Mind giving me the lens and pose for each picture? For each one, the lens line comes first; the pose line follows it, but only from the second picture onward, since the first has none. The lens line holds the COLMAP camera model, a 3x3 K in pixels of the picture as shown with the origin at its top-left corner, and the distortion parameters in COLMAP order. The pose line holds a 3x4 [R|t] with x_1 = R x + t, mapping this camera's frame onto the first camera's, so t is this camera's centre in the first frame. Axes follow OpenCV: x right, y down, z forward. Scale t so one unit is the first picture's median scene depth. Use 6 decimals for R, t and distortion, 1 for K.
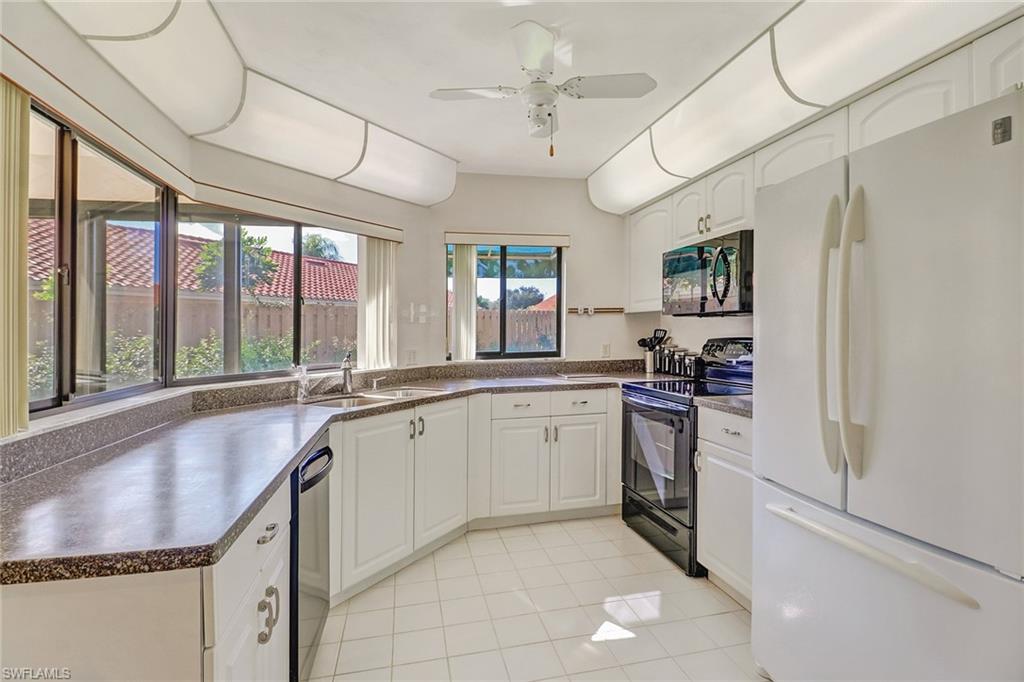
lens RADIAL K [[489.2, 0, 520.0], [0, 489.2, 334.8], [0, 0, 1]] dist [-0.005825, -0.007134]
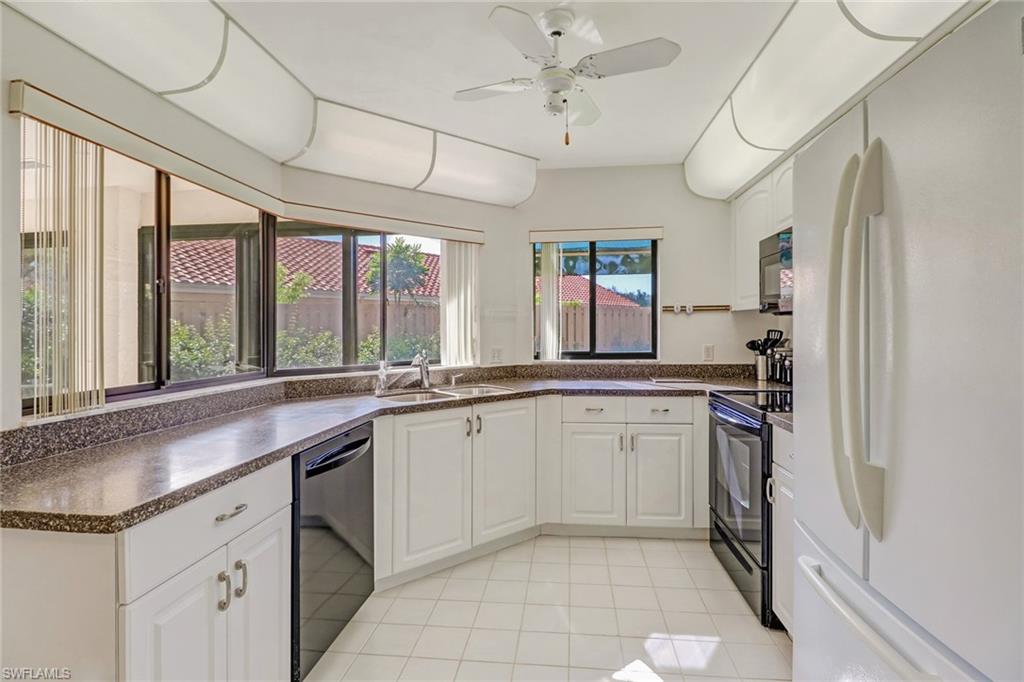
lens RADIAL K [[489.2, 0, 526.0], [0, 489.2, 327.6], [0, 0, 1]] dist [-0.005825, -0.007134]
pose [[0.944750, 0.004857, -0.327757, 0.196491], [-0.007940, 0.999936, -0.008070, -0.005624], [0.327697, 0.010226, 0.944728, 0.064400]]
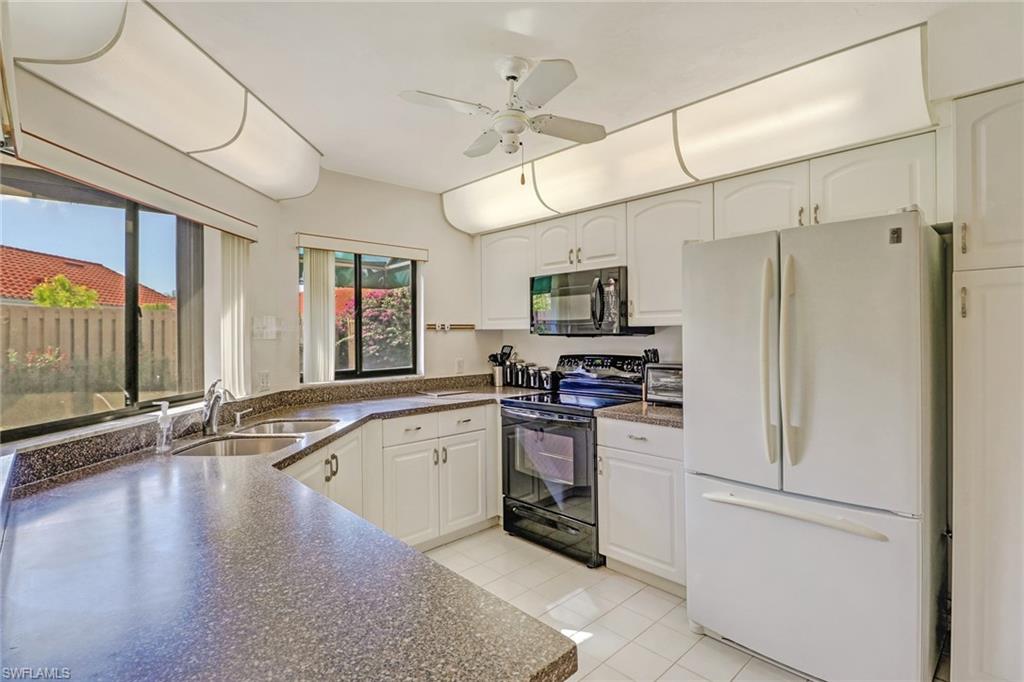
lens RADIAL K [[489.2, 0, 508.5], [0, 489.2, 335.4], [0, 0, 1]] dist [-0.005825, -0.007134]
pose [[0.861881, 0.007076, 0.507061, -0.322964], [-0.001518, 0.999934, -0.011374, -0.026402], [-0.507108, 0.009033, 0.861835, 0.094257]]
